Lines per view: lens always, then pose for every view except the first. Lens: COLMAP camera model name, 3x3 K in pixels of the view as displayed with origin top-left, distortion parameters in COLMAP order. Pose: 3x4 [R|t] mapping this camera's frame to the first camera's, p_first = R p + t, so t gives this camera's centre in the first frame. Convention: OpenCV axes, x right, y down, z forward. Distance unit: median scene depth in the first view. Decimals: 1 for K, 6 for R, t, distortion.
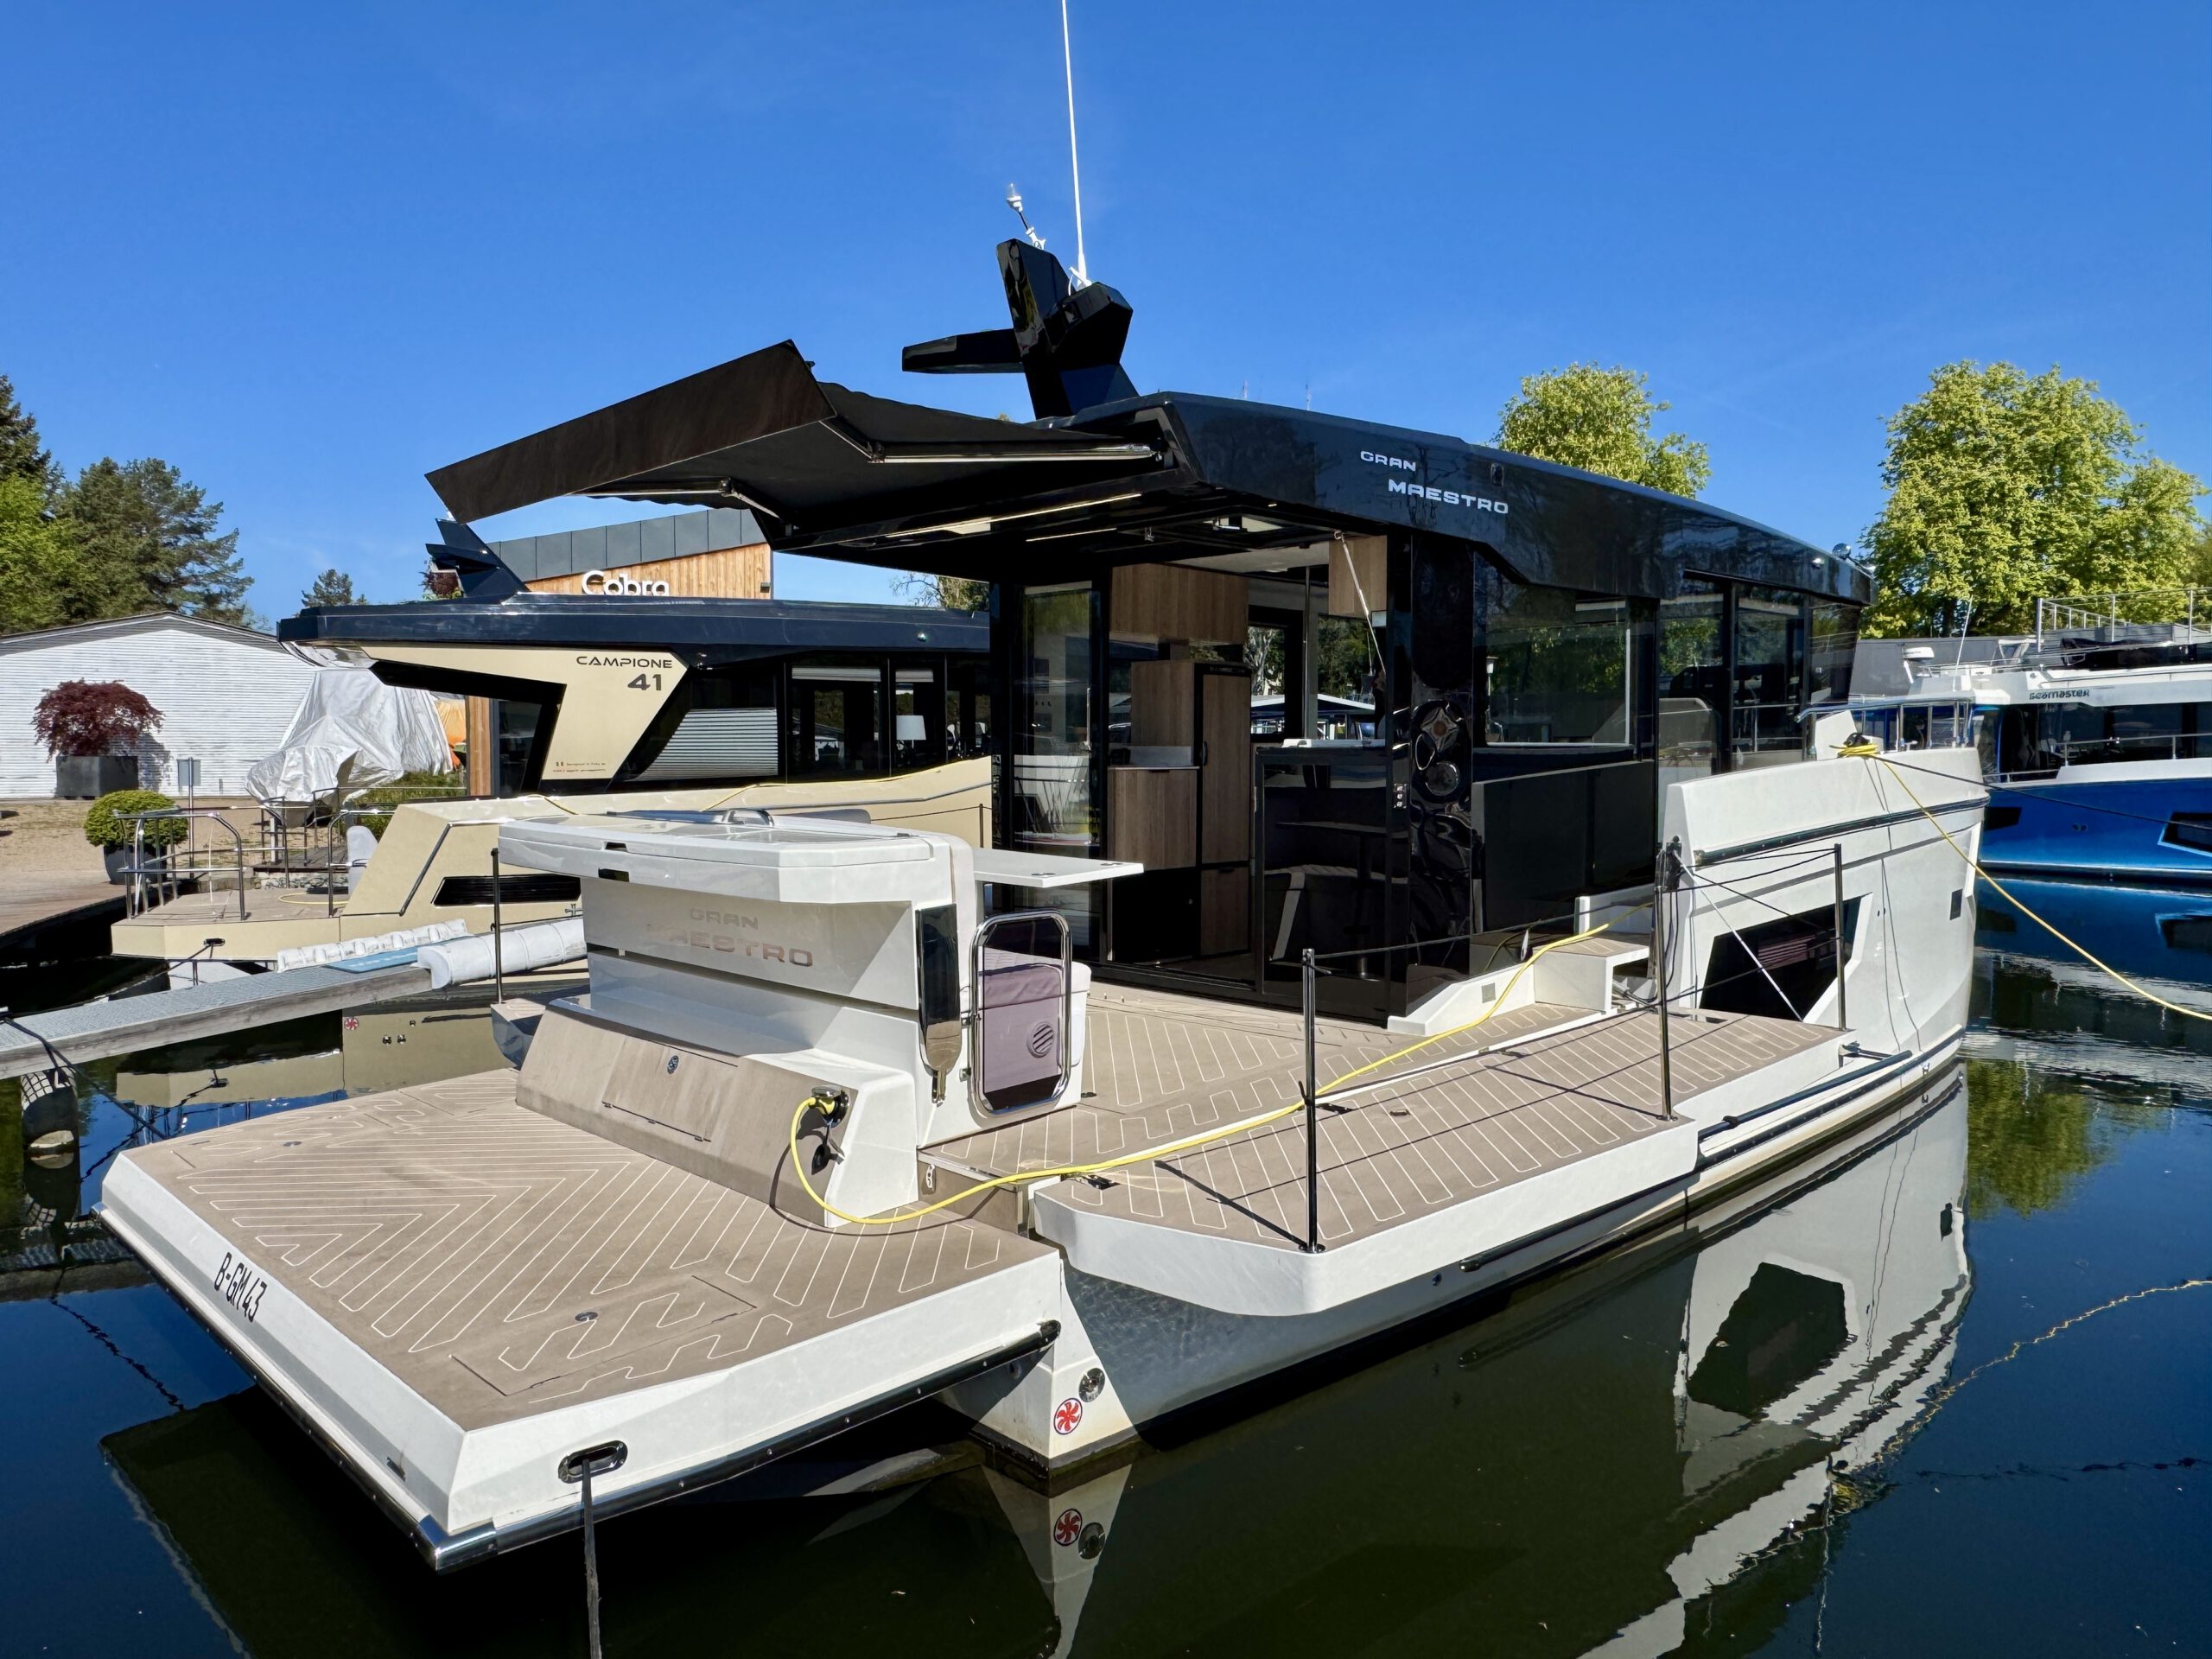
lens RADIAL K [[1482.7, 0, 1106.8], [0, 1482.7, 799.3], [0, 0, 1]] dist [0.004140, 0.004024]
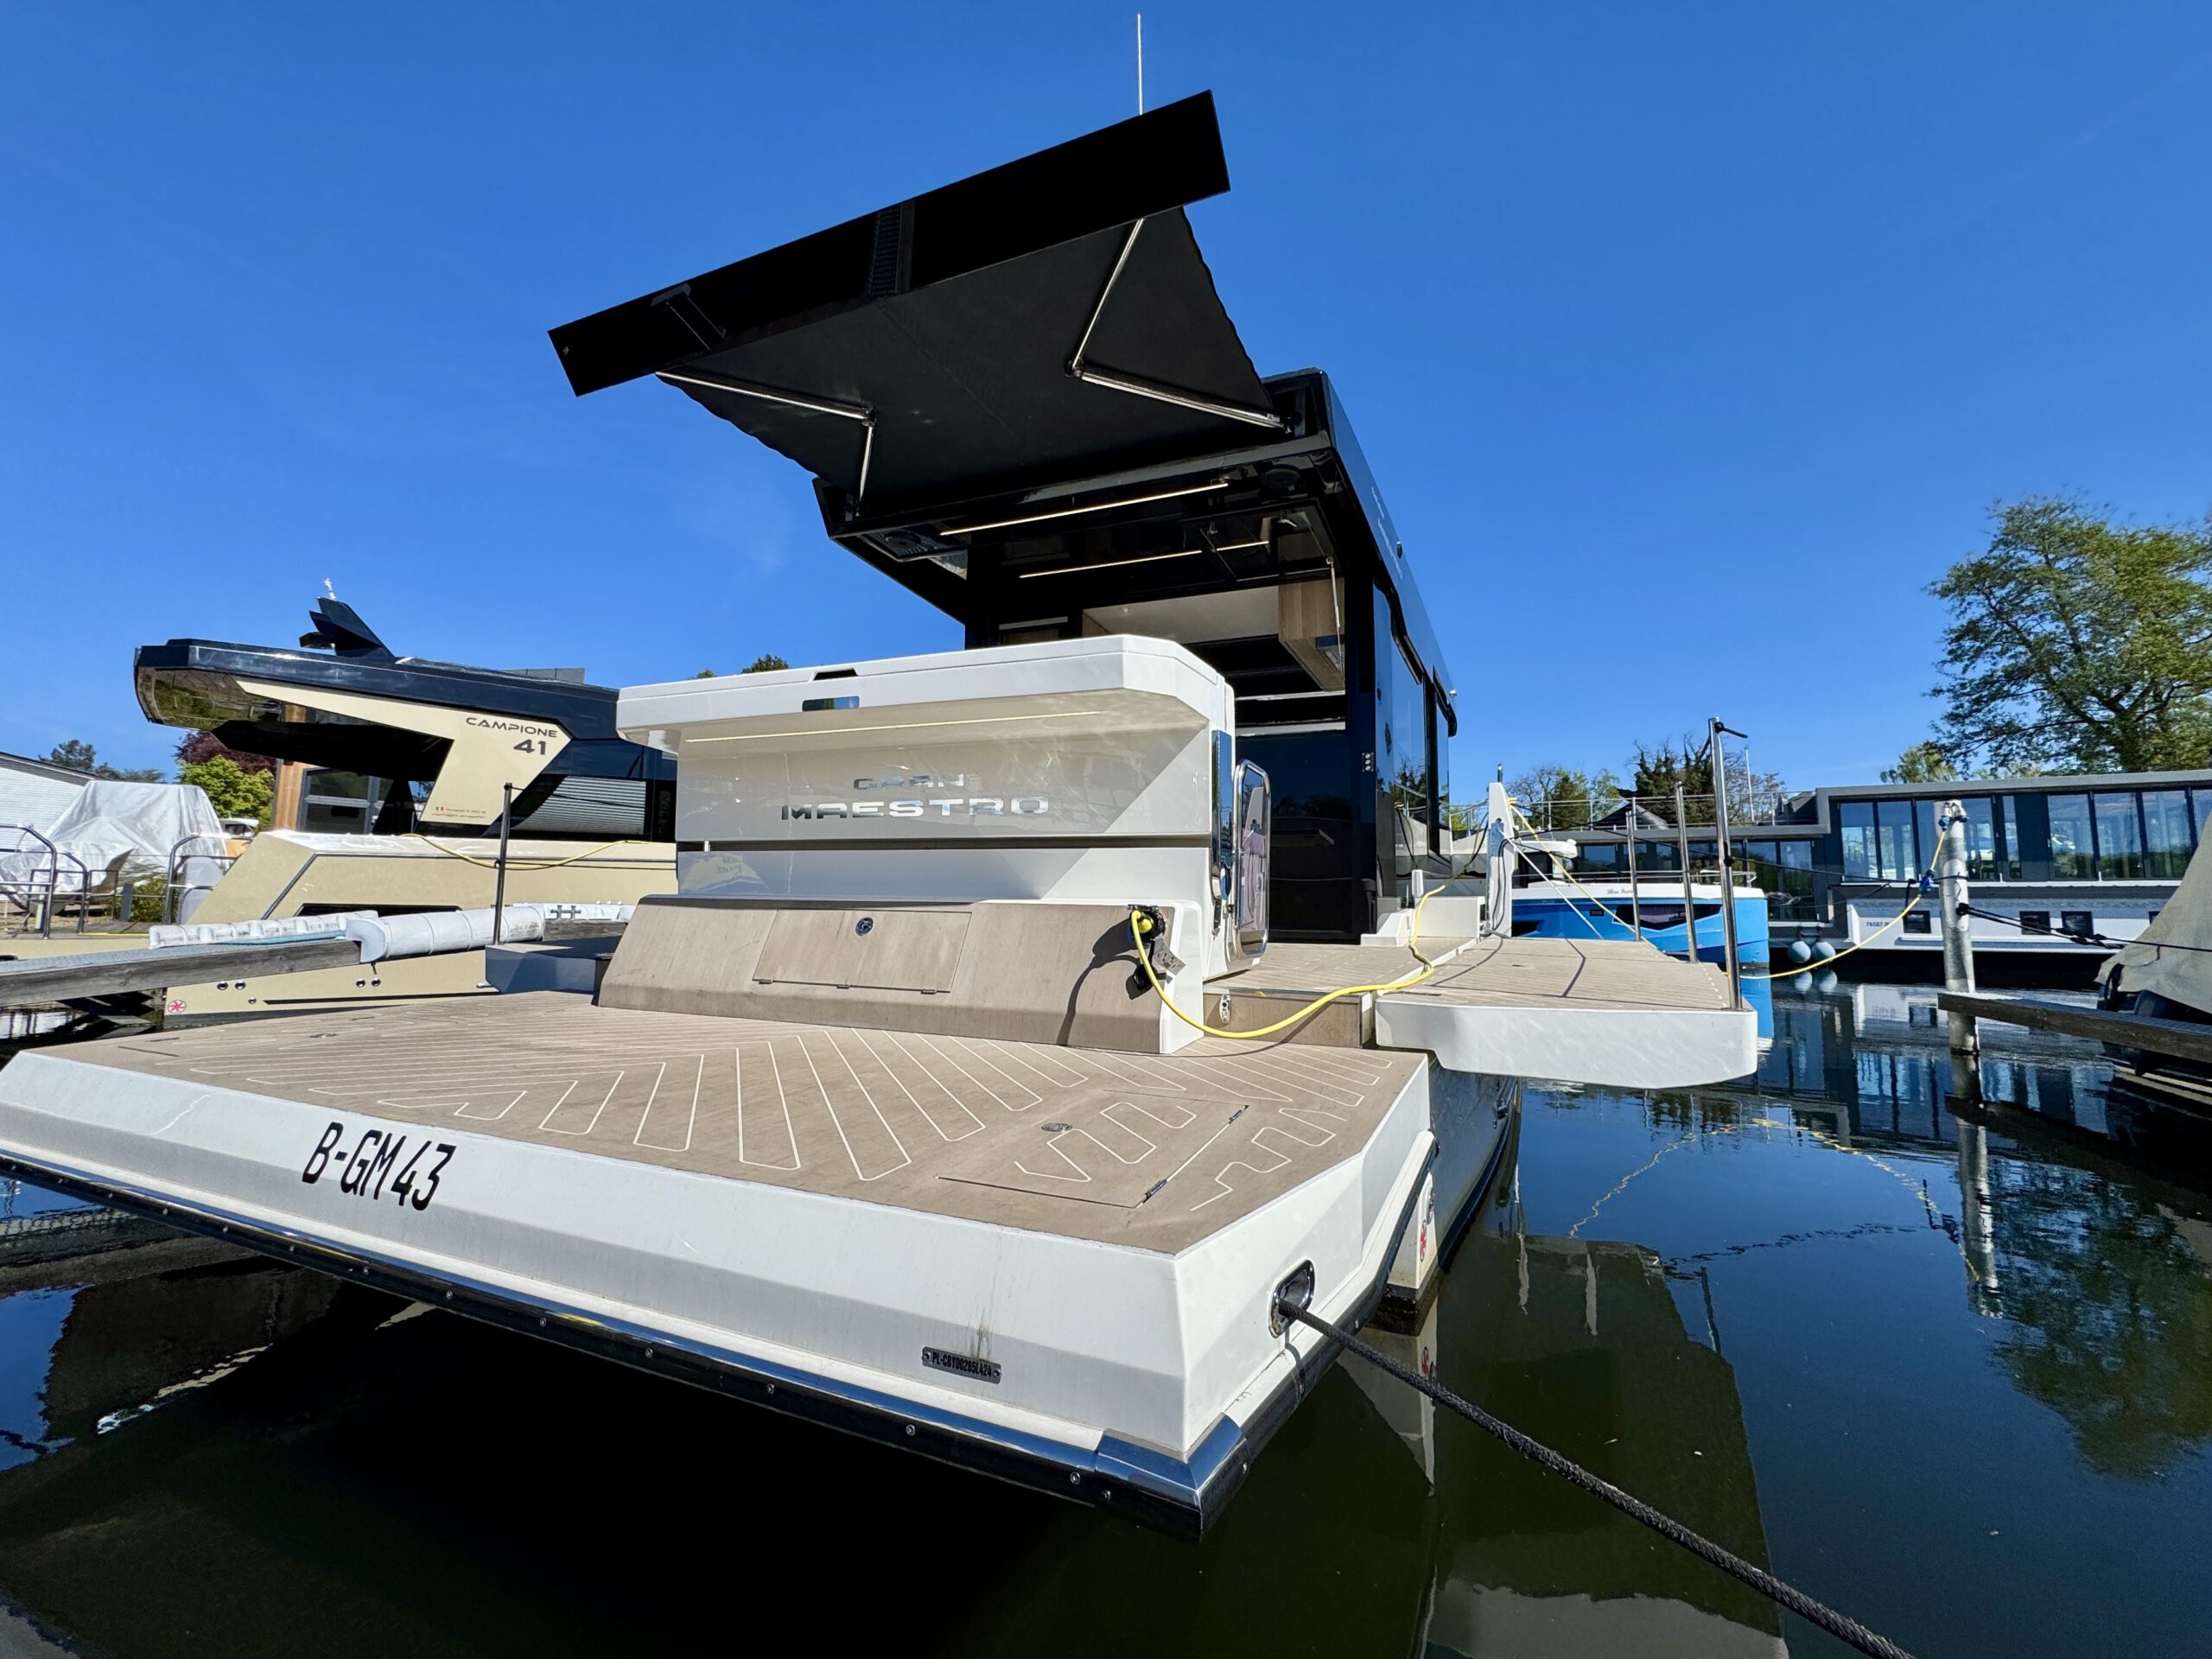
lens RADIAL K [[926.1, 0, 1114.7], [0, 926.1, 822.9], [0, 0, 1]] dist [0.001210, 0.000320]
pose [[0.929589, 0.053402, 0.364709, -0.145944], [-0.003597, 0.990717, -0.135896, 0.077981], [-0.368581, 0.125016, 0.921151, 0.166381]]
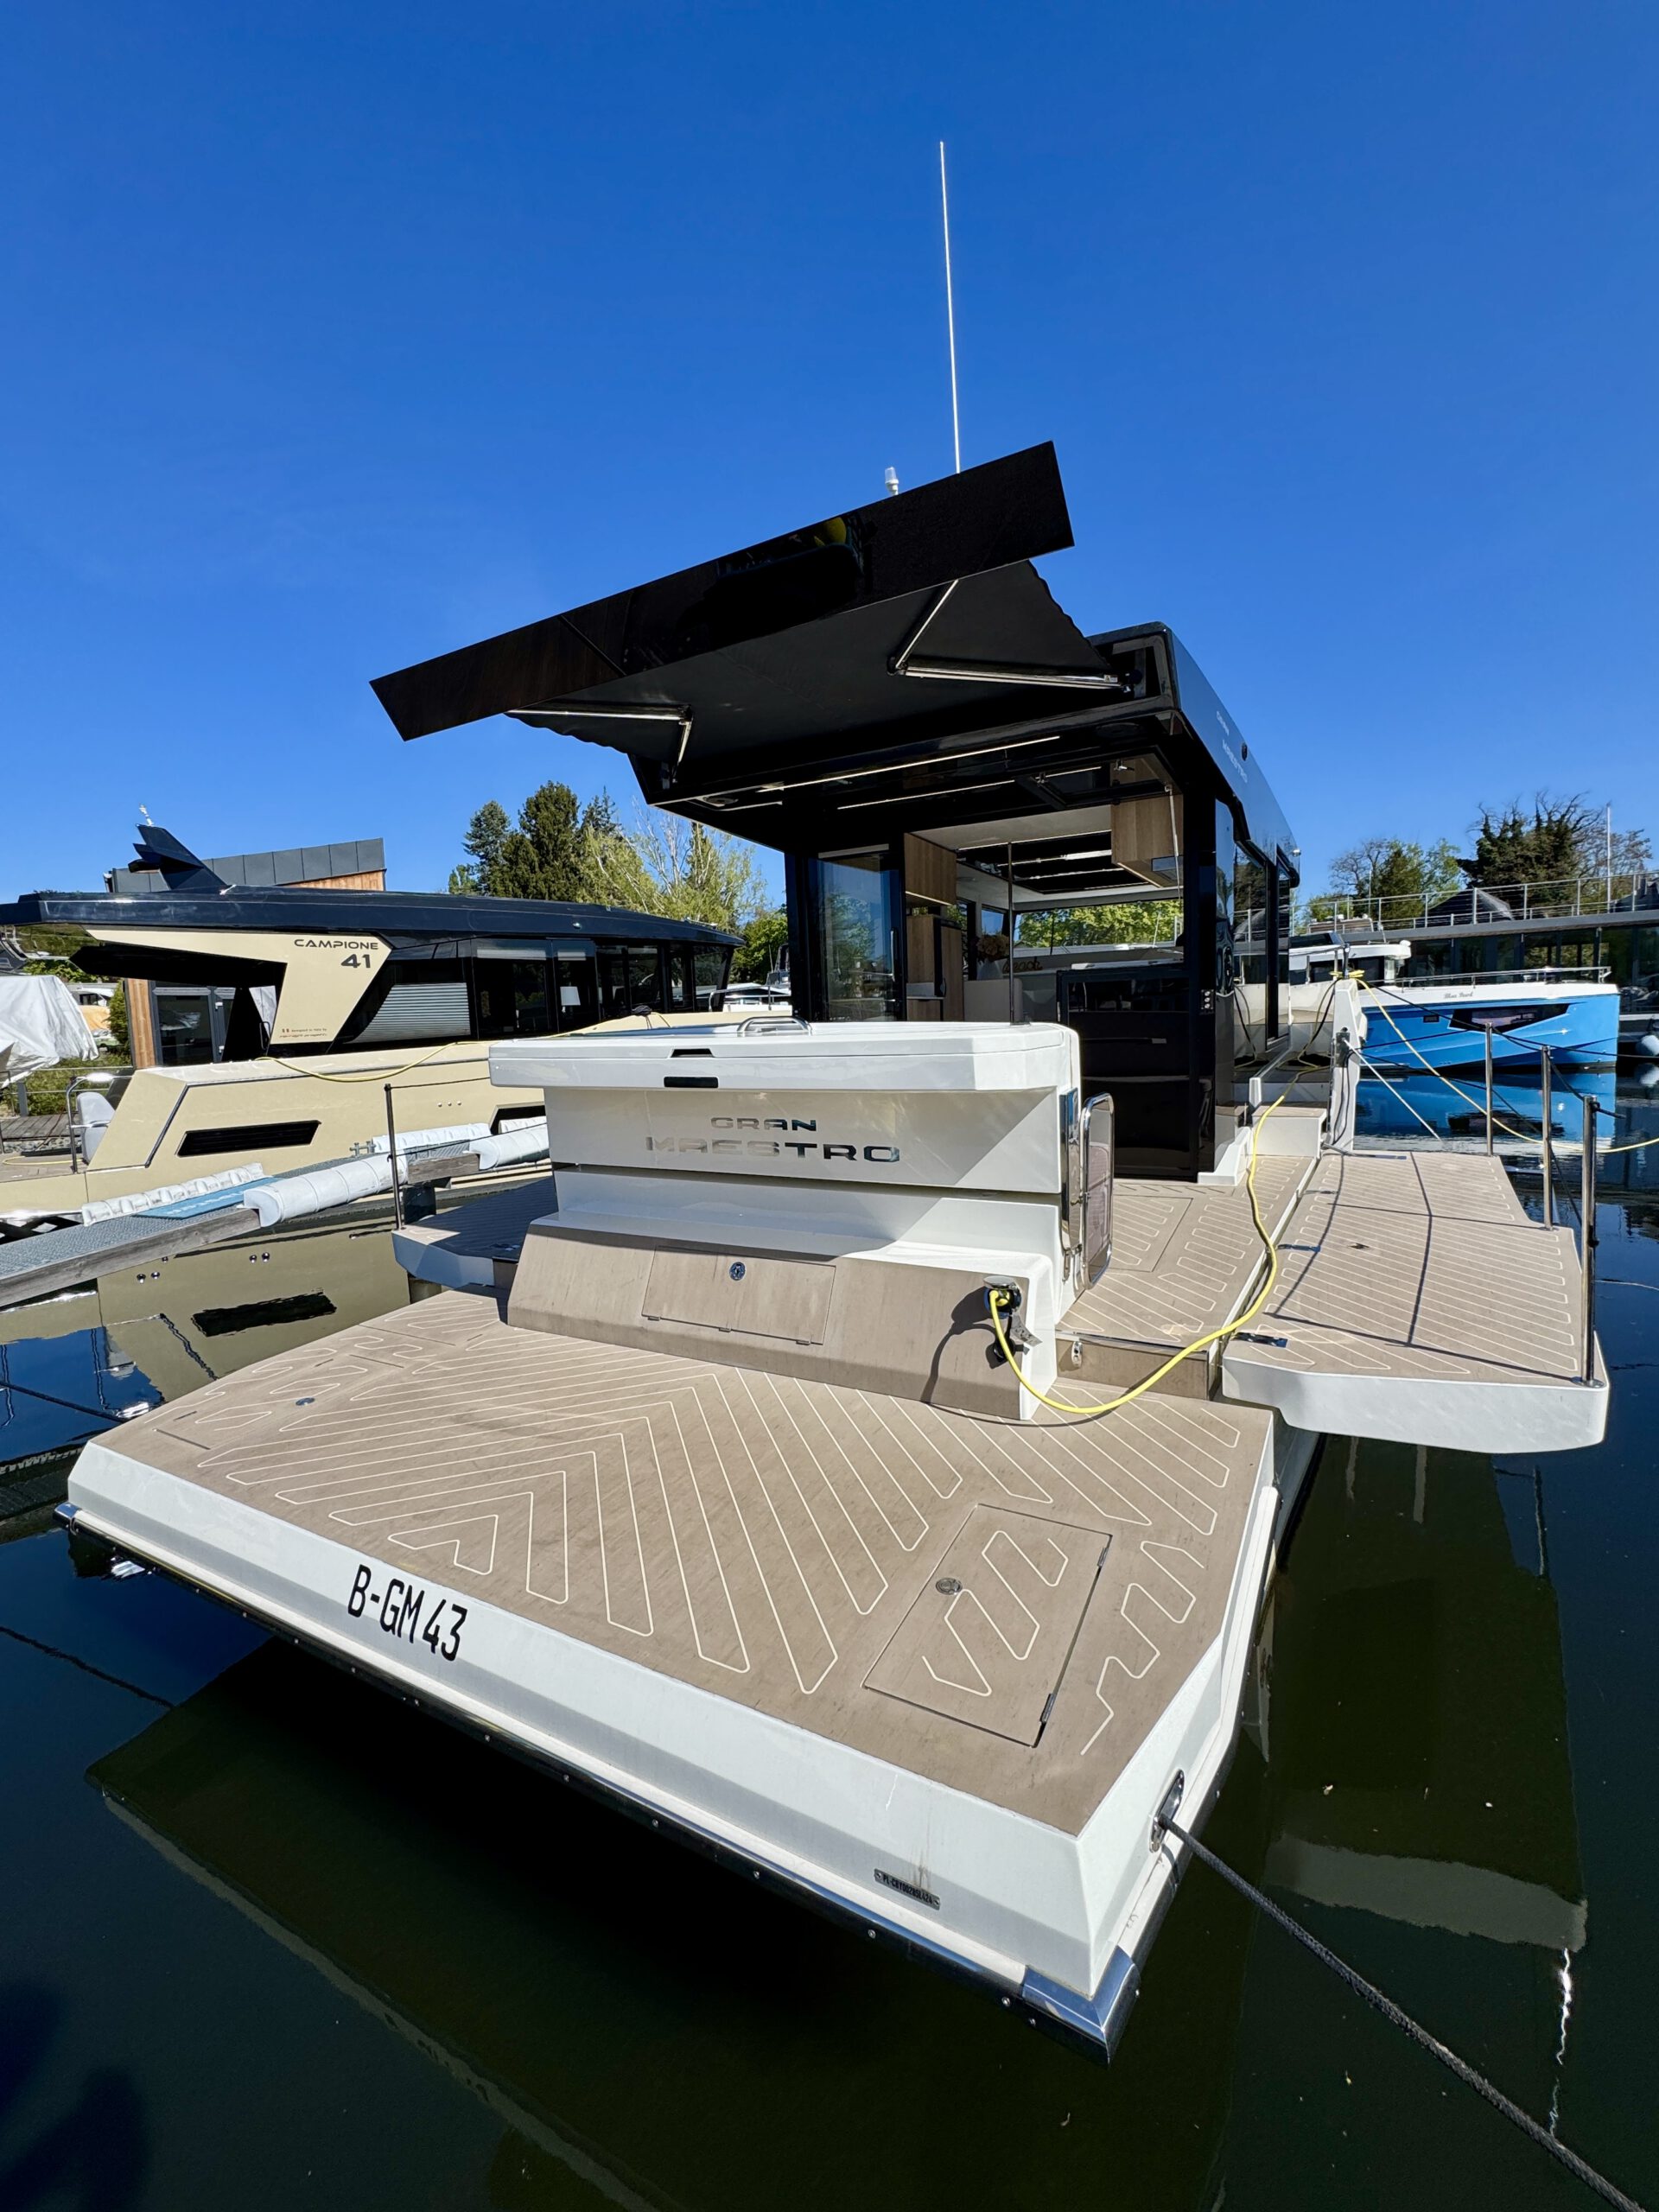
lens RADIAL K [[926.1, 0, 837.5], [0, 926.1, 1099.4], [0, 0, 1]] dist [0.001210, 0.000320]
pose [[0.959696, -0.055912, 0.275423, -0.159116], [0.043433, 0.997743, 0.051204, 0.013893], [-0.277664, -0.037178, 0.959959, 0.156508]]
